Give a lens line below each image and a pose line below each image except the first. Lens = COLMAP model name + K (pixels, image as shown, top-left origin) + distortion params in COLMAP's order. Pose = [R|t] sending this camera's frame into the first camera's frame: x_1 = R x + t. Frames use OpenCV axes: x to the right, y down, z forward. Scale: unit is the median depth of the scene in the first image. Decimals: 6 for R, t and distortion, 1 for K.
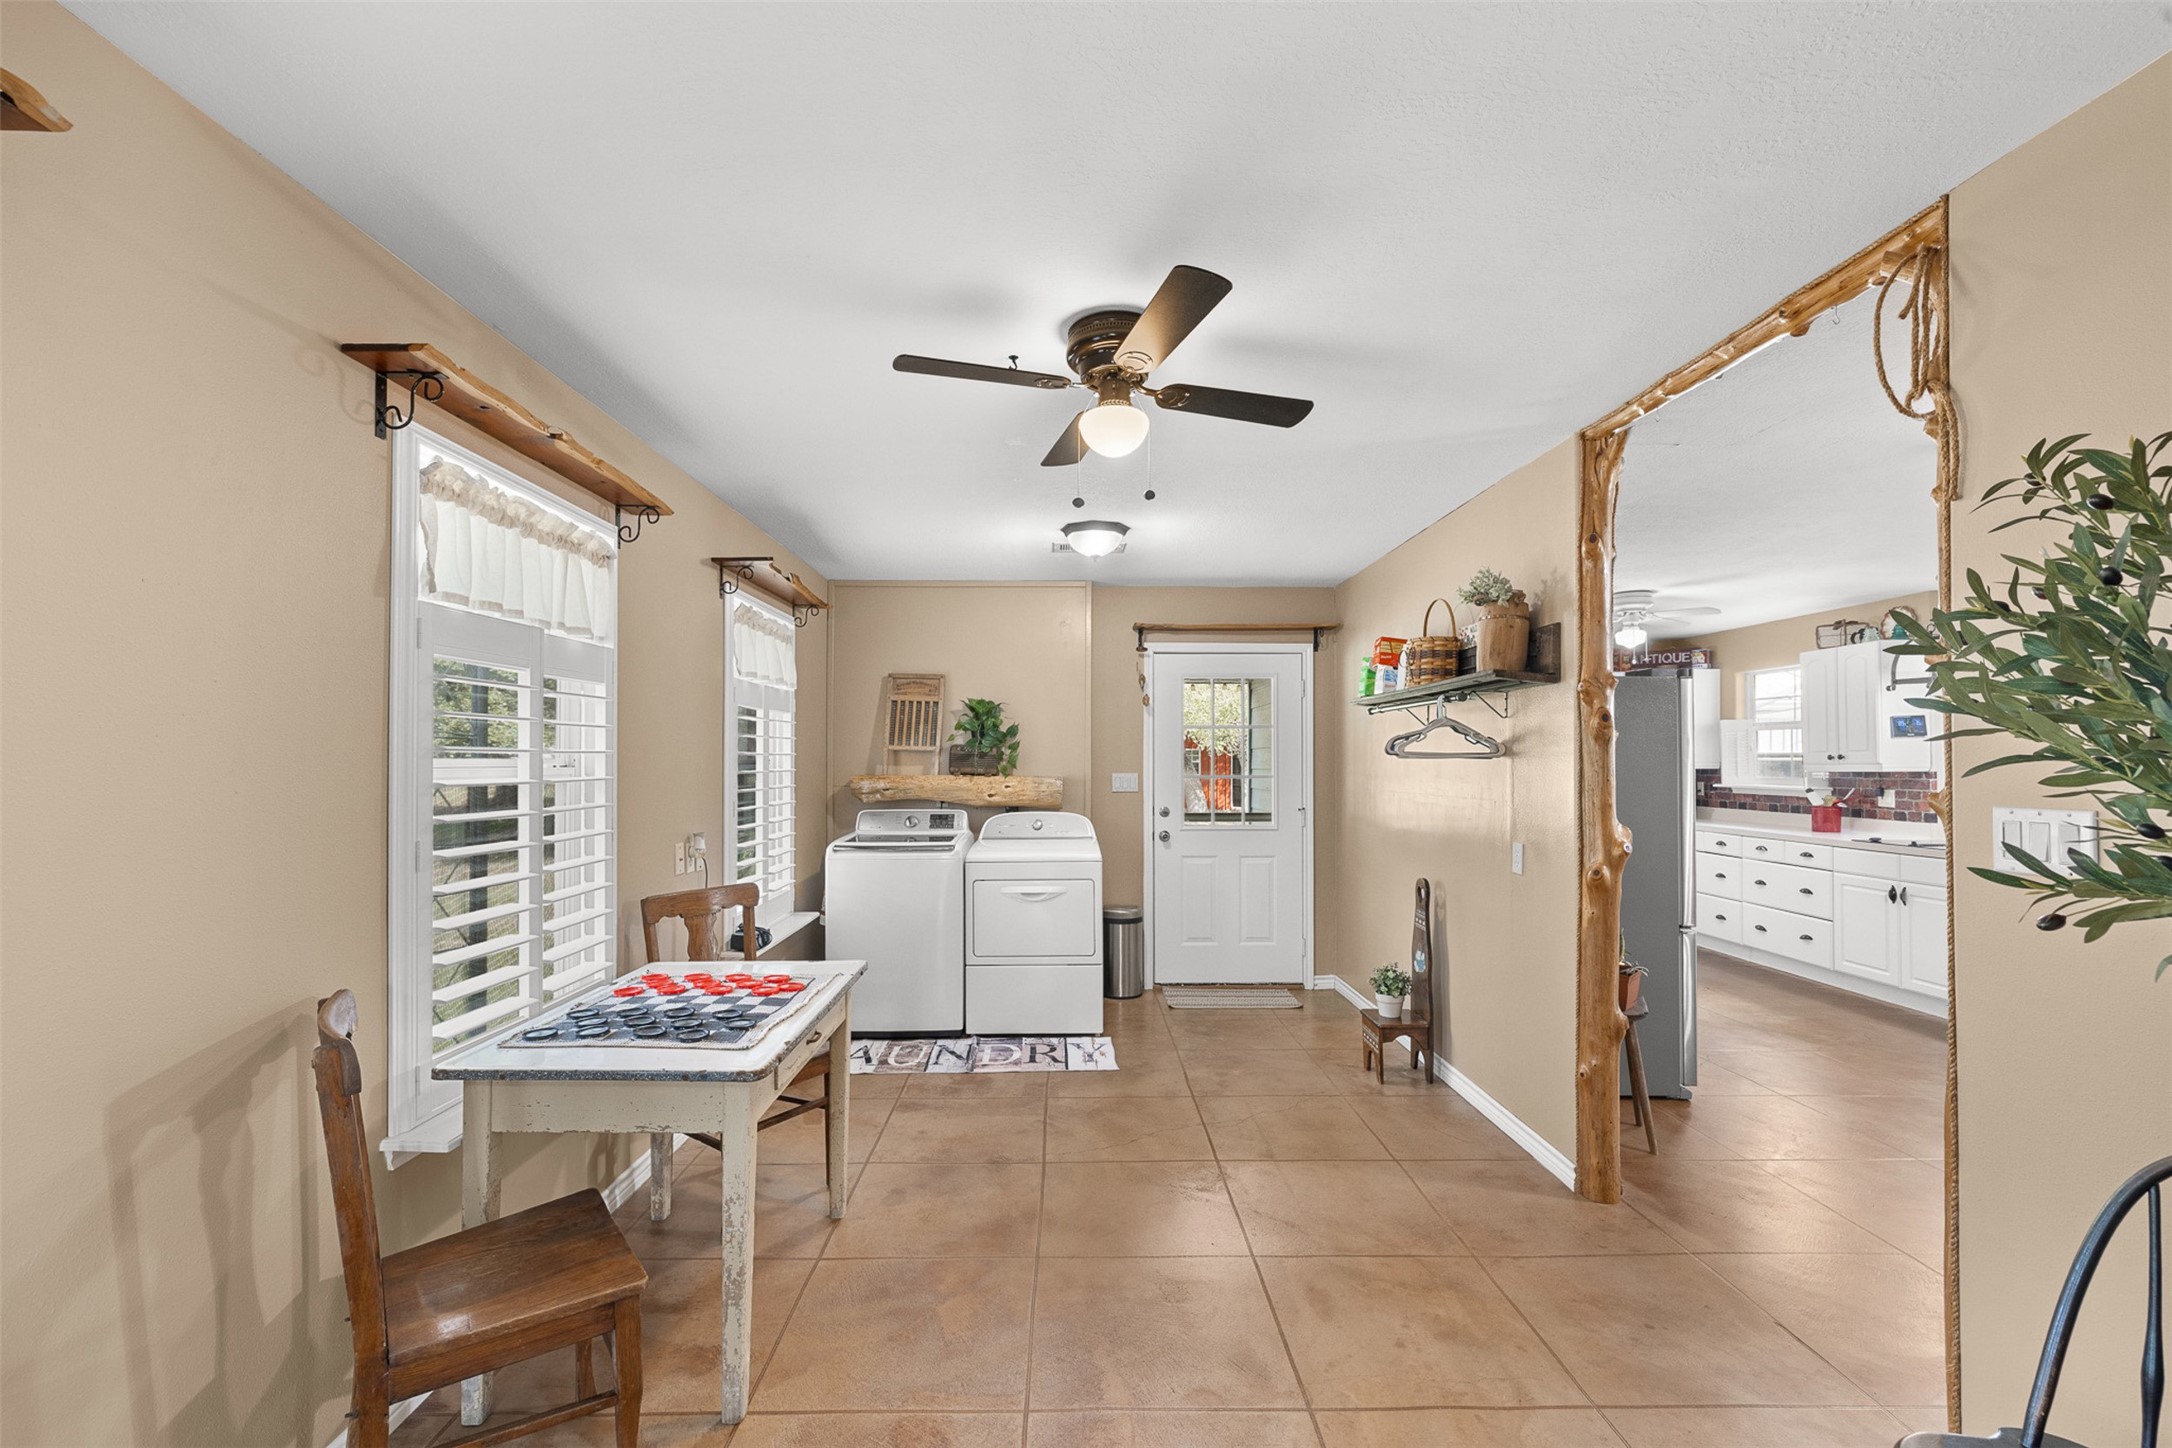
lens RADIAL K [[922.3, 0, 1081.5], [0, 922.3, 761.6], [0, 0, 1]] dist [0.000685, -0.000499]
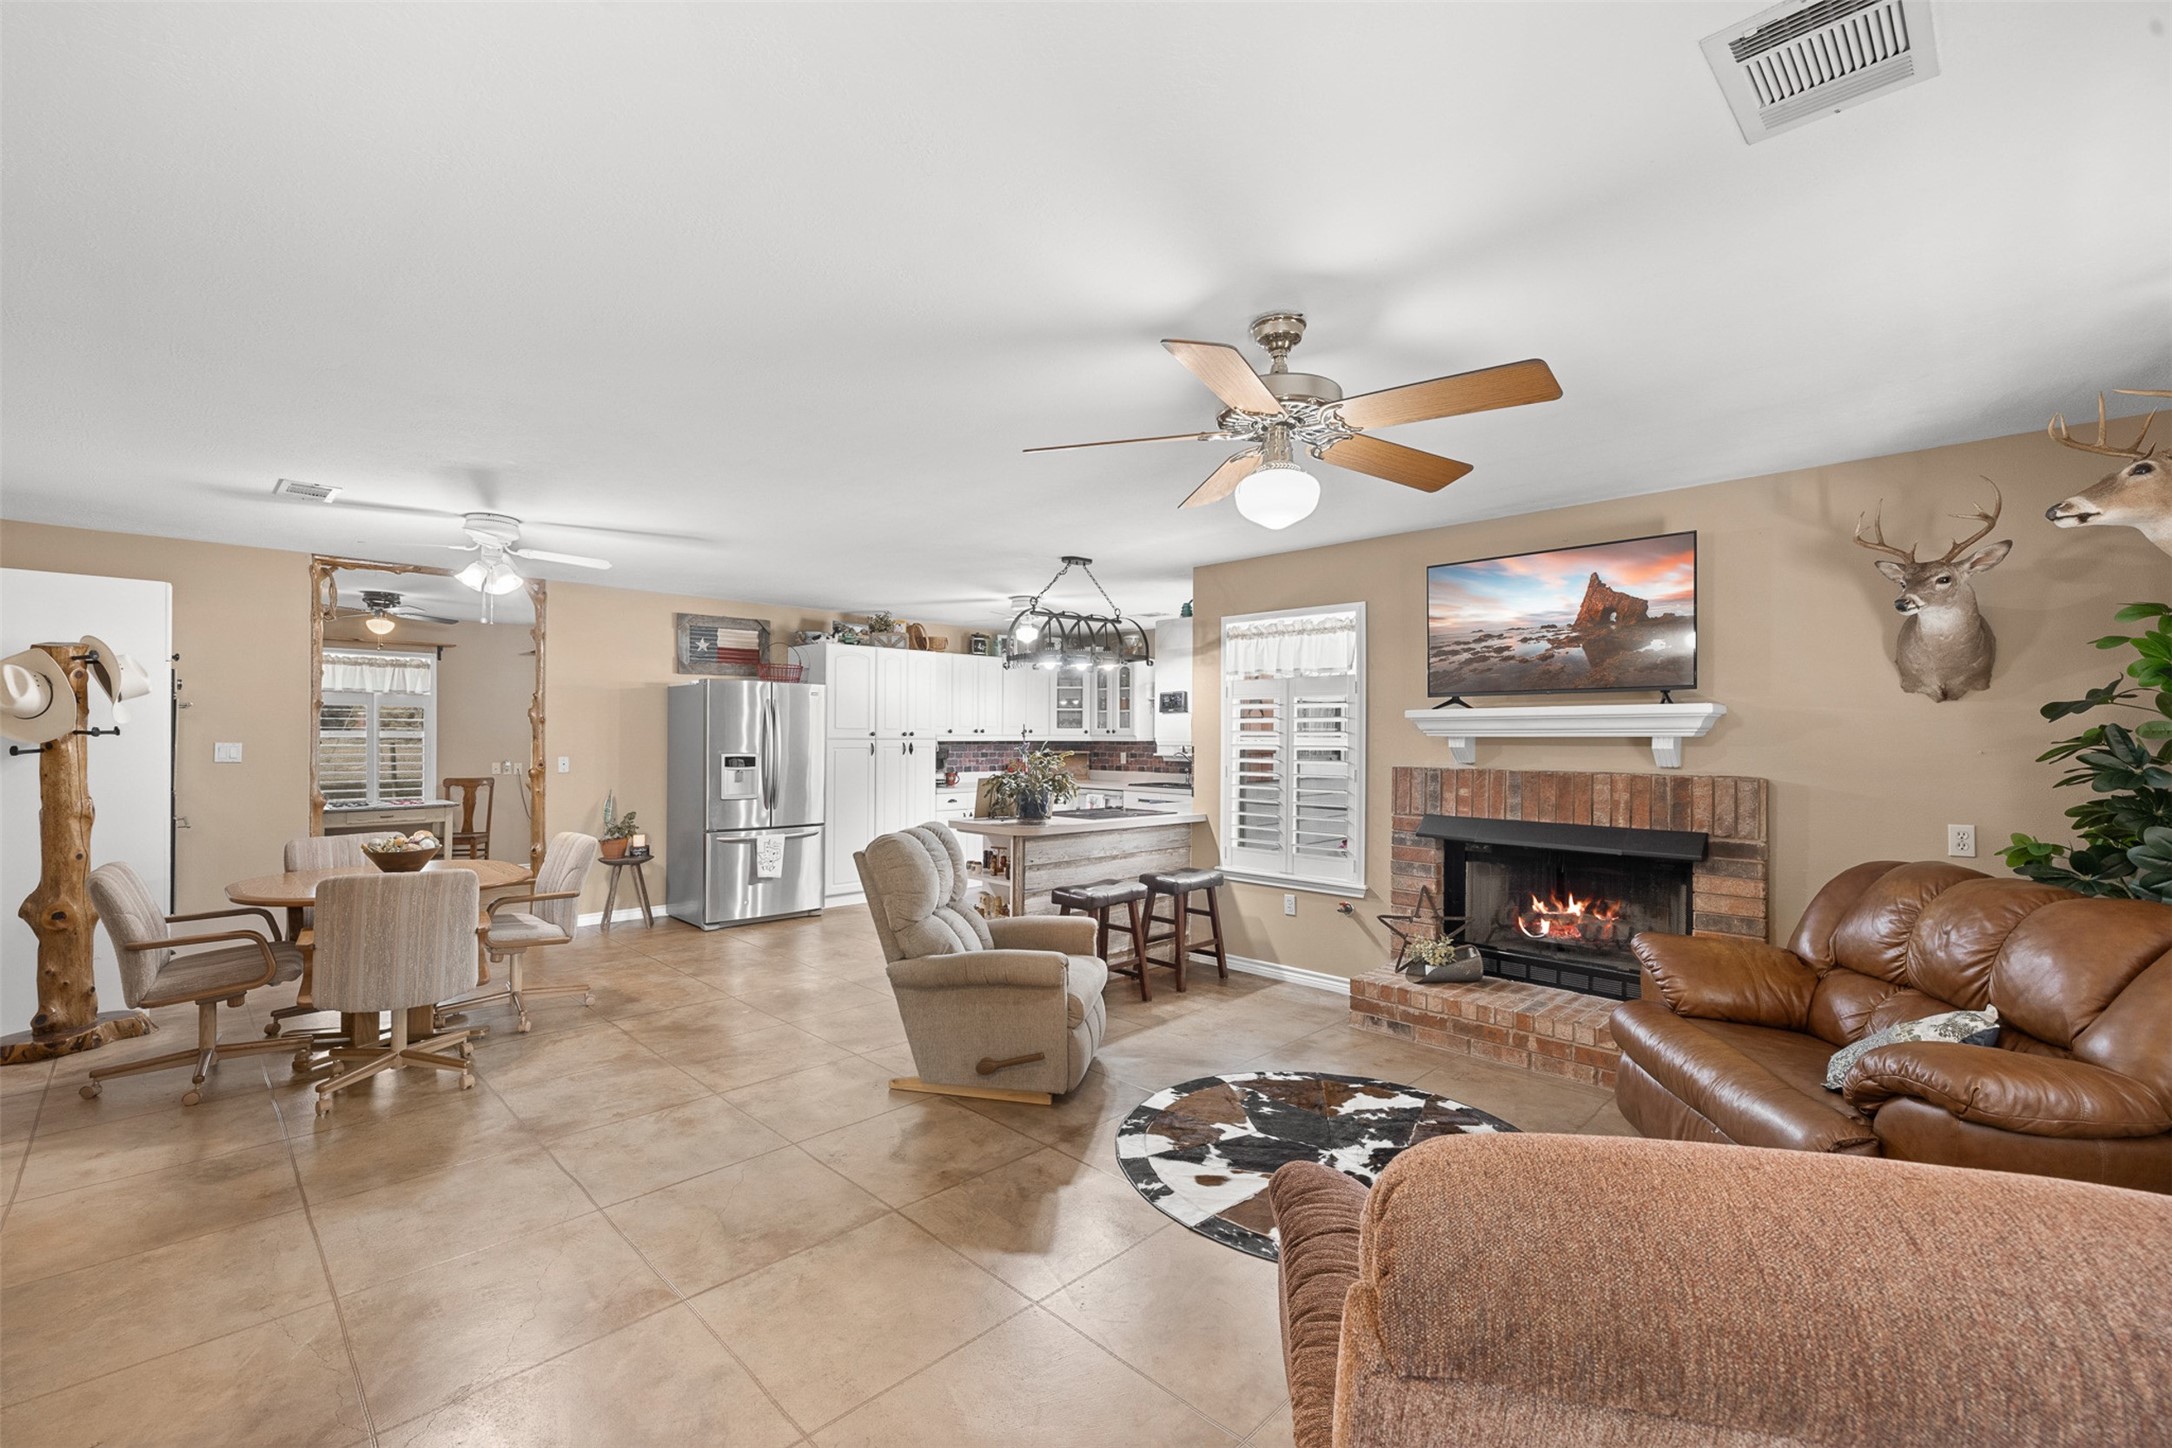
lens RADIAL K [[922.3, 0, 1074.4], [0, 922.3, 732.1], [0, 0, 1]] dist [0.000685, -0.000499]
pose [[0.687714, 0.004159, -0.725970, 1.488275], [-0.009963, 0.999943, -0.003709, 0.000291], [0.725914, 0.009784, 0.687716, 0.195266]]
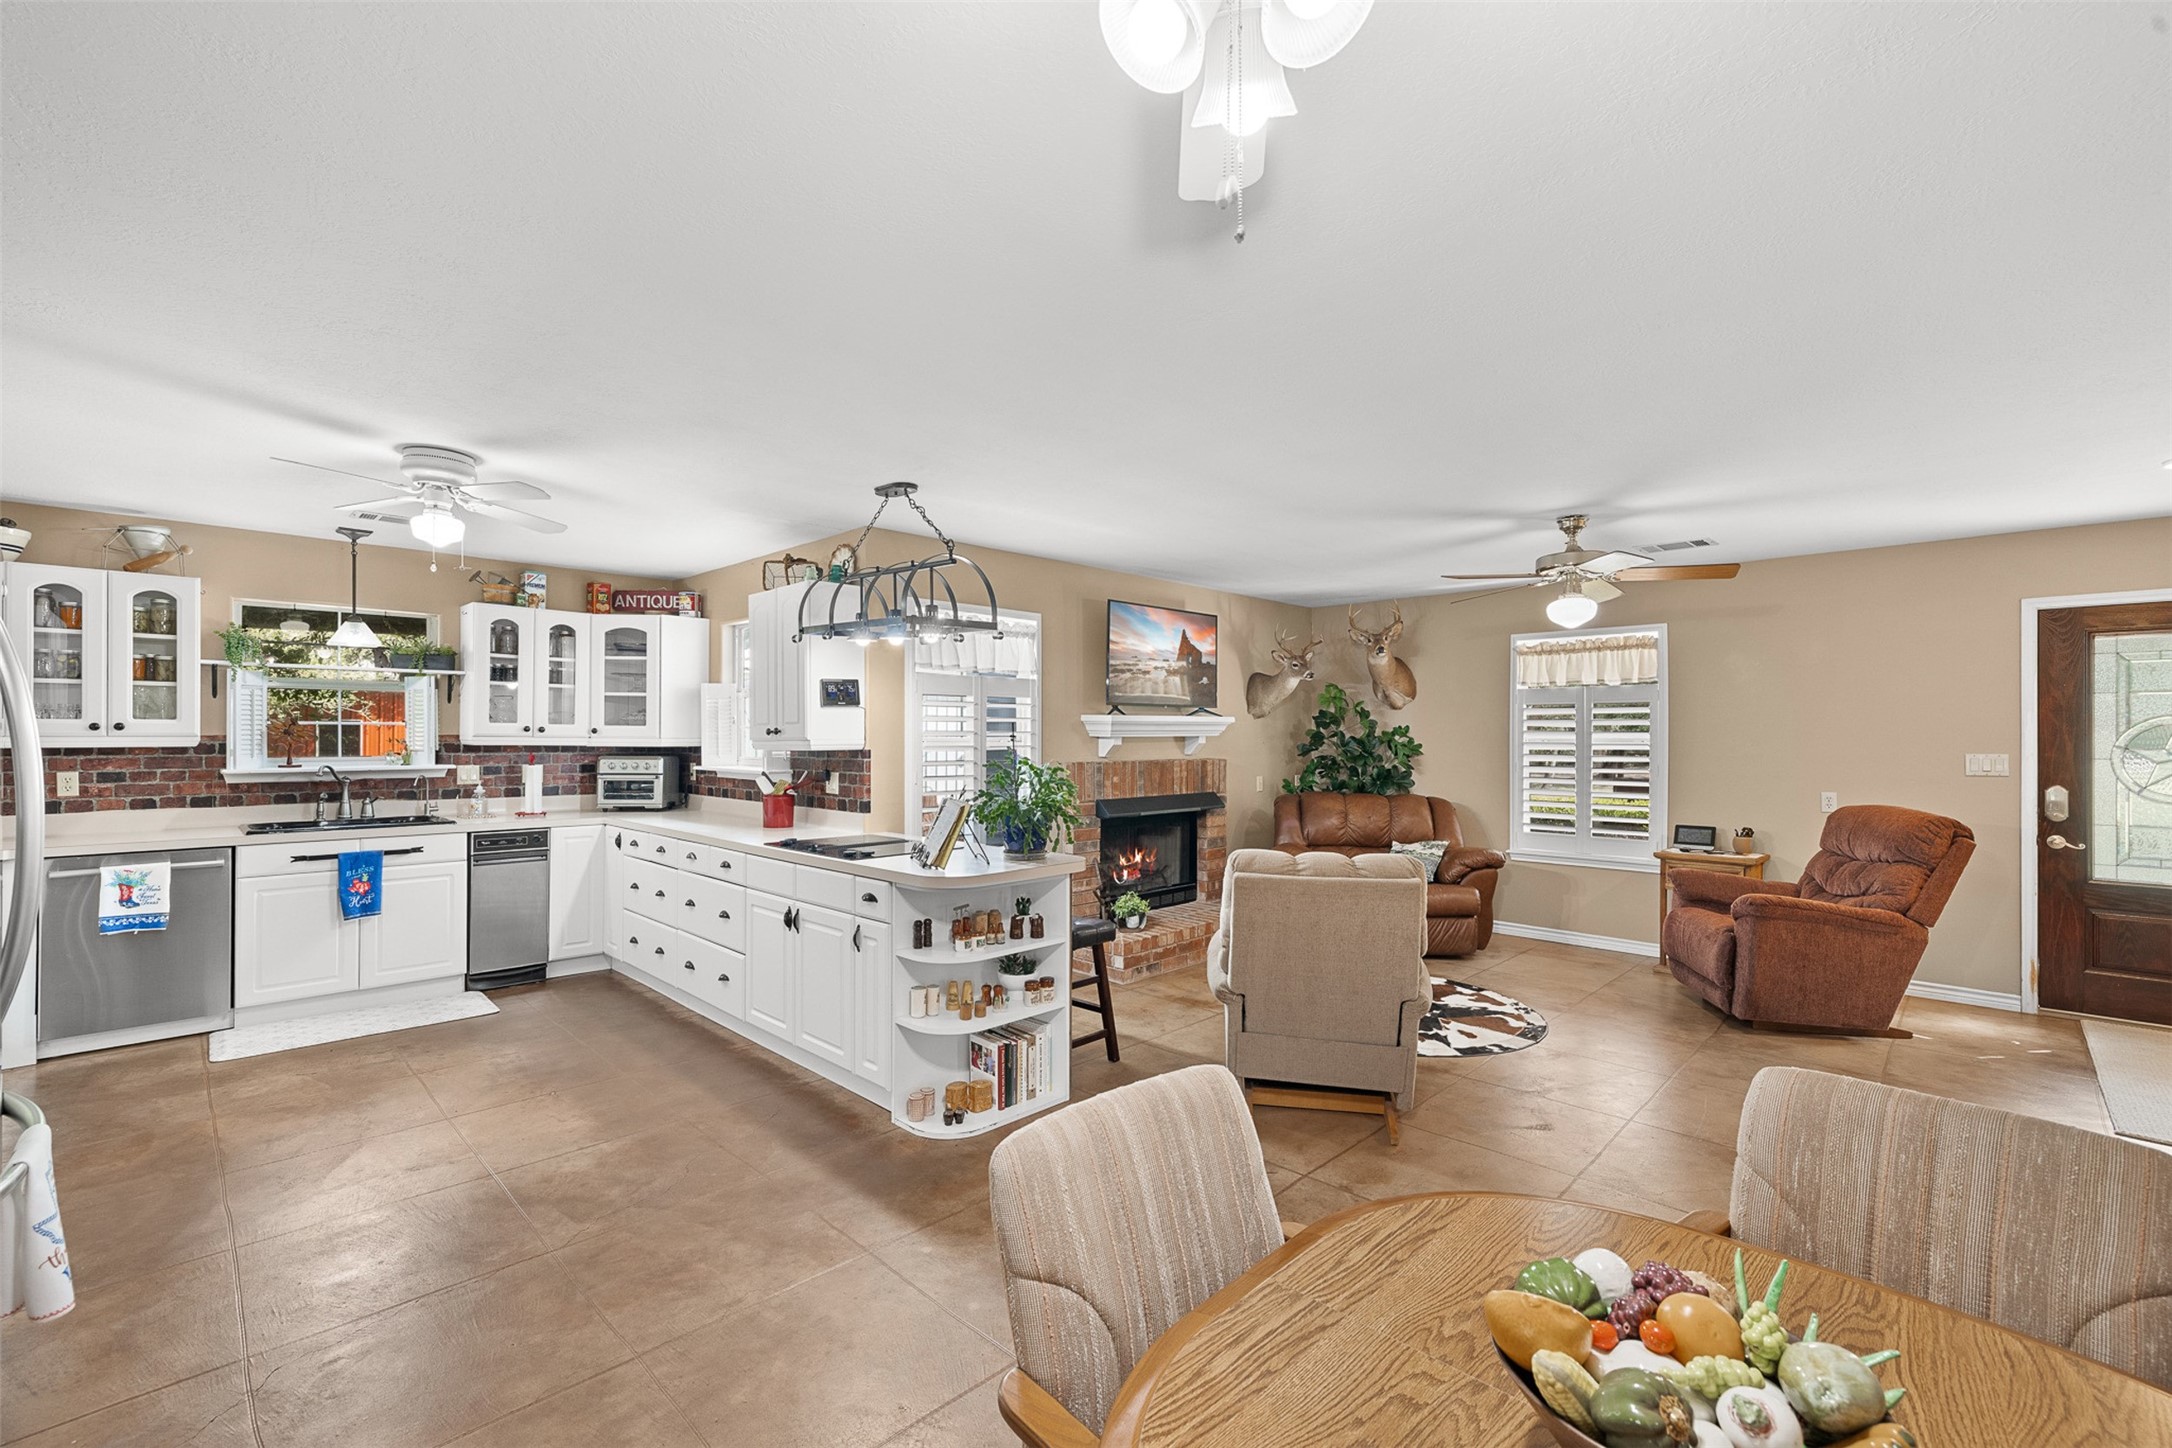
lens RADIAL K [[922.3, 0, 1079.7], [0, 922.3, 724.5], [0, 0, 1]] dist [0.000685, -0.000499]
pose [[0.714611, 0.012612, 0.699408, 0.462652], [-0.002204, 0.999873, -0.015779, 0.001088], [-0.699518, 0.009734, 0.714548, 0.274896]]
